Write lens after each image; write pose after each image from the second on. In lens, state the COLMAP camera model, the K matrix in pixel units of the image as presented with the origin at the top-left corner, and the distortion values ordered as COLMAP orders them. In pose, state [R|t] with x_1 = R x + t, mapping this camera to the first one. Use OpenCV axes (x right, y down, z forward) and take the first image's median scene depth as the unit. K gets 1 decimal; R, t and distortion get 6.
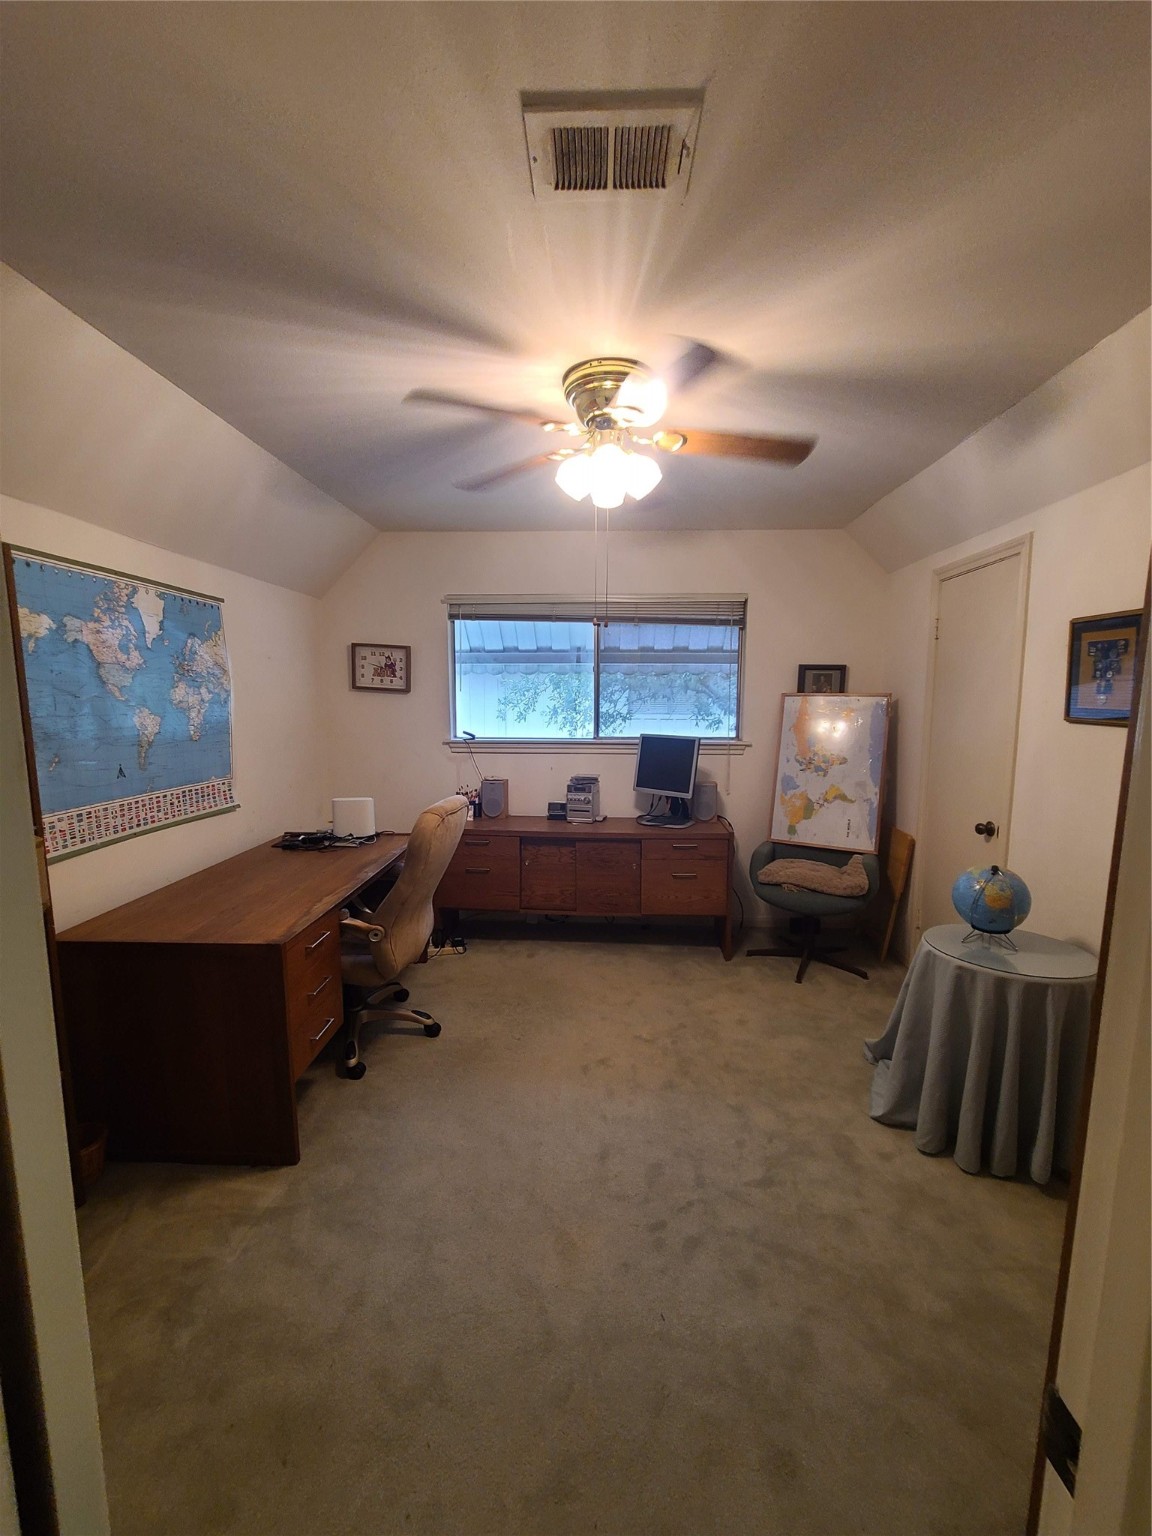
lens RADIAL K [[621.3, 0, 572.9], [0, 621.3, 767.8], [0, 0, 1]] dist [0.002266, 0.000224]
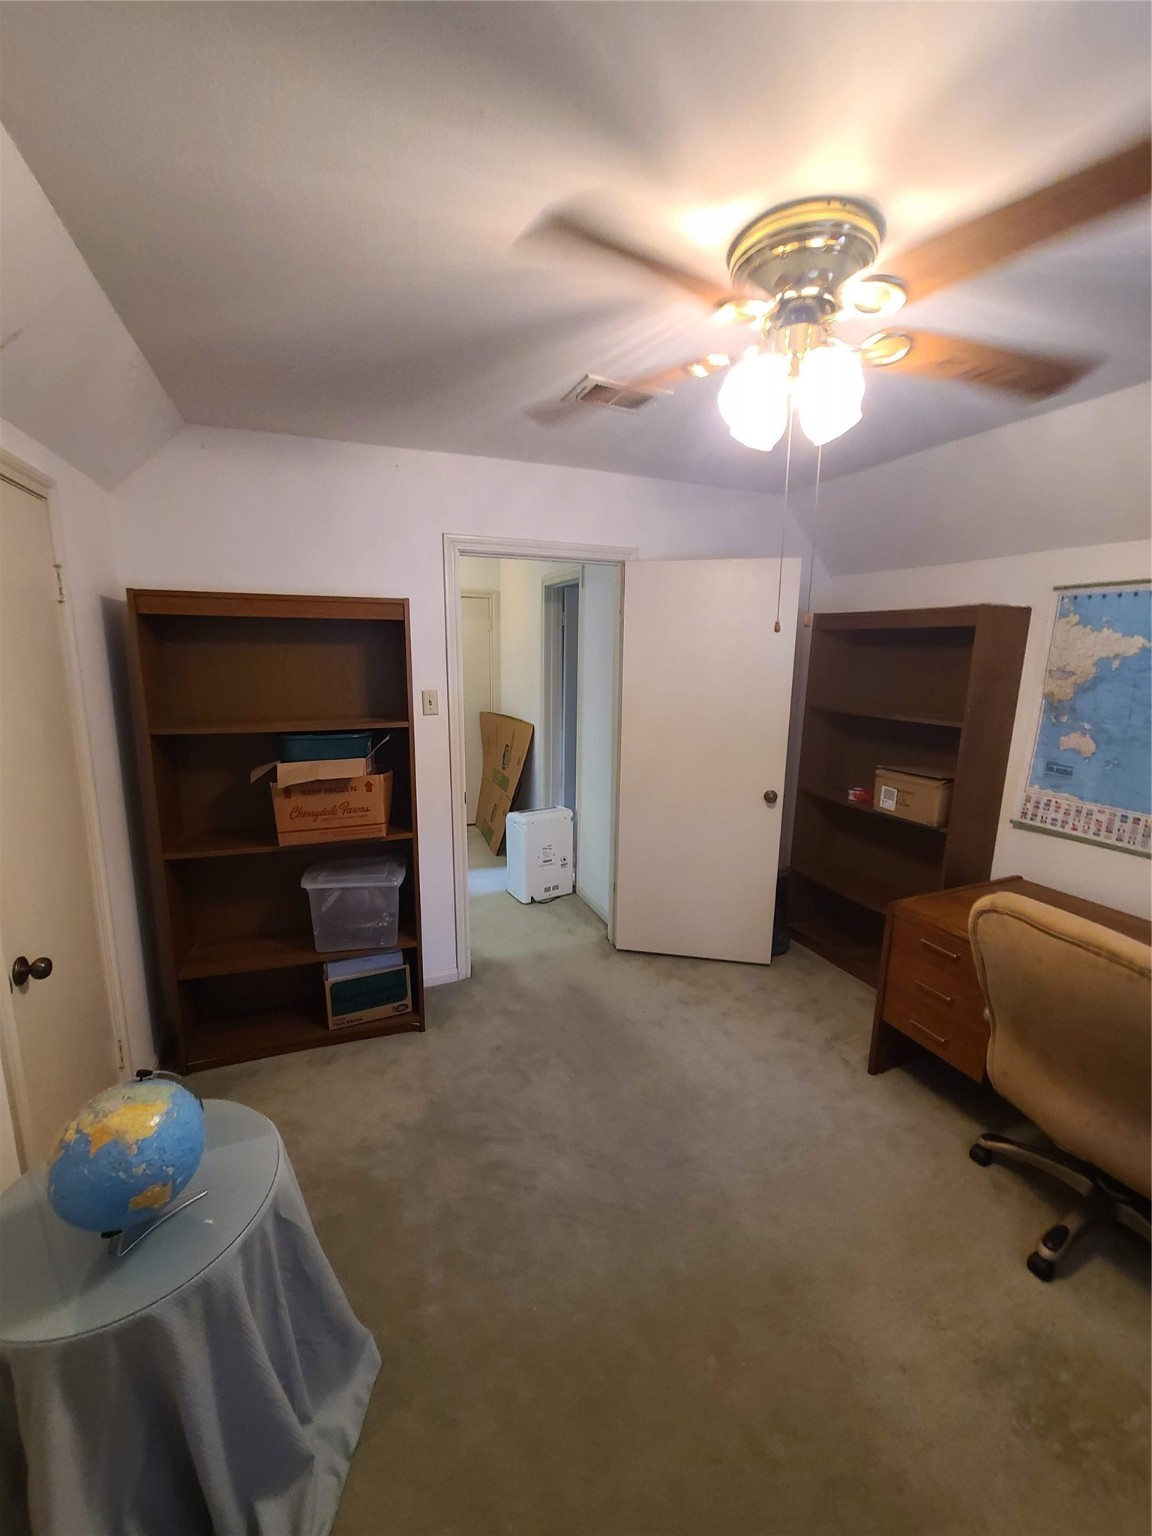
lens RADIAL K [[621.3, 0, 575.4], [0, 621.3, 771.1], [0, 0, 1]] dist [0.002266, 0.000224]
pose [[-0.914538, 0.073203, -0.397822, 0.538137], [-0.050538, 0.955104, 0.291927, -0.279365], [0.401331, 0.287083, -0.869780, 1.586540]]
